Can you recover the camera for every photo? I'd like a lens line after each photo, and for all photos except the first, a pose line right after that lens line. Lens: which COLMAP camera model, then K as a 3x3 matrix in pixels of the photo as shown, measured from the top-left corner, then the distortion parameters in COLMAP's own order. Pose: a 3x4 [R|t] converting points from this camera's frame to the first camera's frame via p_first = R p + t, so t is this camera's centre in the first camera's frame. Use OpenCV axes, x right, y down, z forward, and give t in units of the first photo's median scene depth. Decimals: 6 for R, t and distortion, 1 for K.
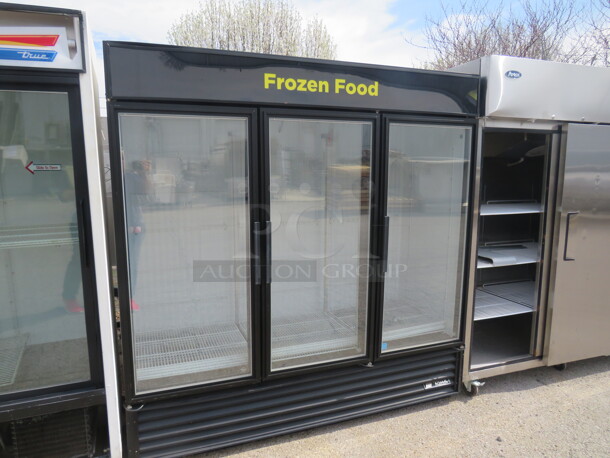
lens RADIAL K [[427.1, 0, 305.0], [0, 427.1, 229.0], [0, 0, 1]] dist [-0.057497, 0.002364]
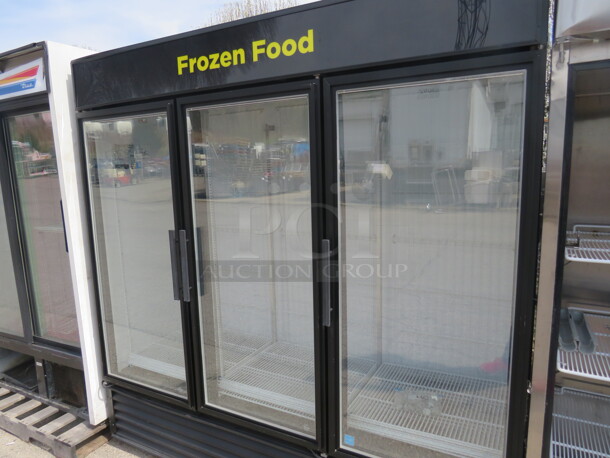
lens RADIAL K [[427.1, 0, 305.0], [0, 427.1, 229.0], [0, 0, 1]] dist [-0.057497, 0.002364]
pose [[0.654146, 0.092095, -0.750741, 0.710331], [-0.088583, 0.995057, 0.044880, -0.079987], [0.751163, 0.037145, 0.659071, 0.618276]]
